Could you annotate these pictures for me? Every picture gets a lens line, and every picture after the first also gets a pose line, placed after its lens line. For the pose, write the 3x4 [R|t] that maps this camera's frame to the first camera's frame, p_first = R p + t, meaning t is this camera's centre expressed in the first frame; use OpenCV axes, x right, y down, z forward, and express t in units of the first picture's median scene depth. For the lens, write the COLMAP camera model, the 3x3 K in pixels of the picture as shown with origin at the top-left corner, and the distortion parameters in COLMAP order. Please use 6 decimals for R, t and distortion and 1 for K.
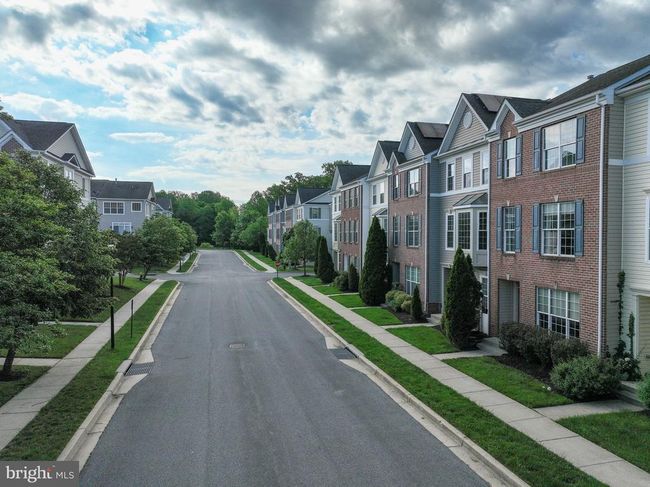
lens RADIAL K [[446.0, 0, 326.6], [0, 446.0, 242.5], [0, 0, 1]] dist [-0.002325, -0.002257]
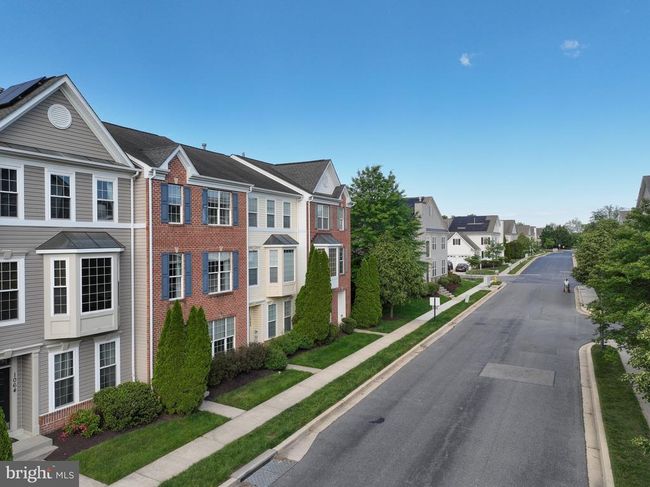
lens RADIAL K [[446.0, 0, 326.4], [0, 446.0, 243.5], [0, 0, 1]] dist [-0.002325, -0.002257]
pose [[-0.735160, 0.002206, 0.677890, -0.581916], [0.018913, 0.999672, 0.017258, -0.128169], [-0.677630, 0.025508, -0.734961, 1.713598]]
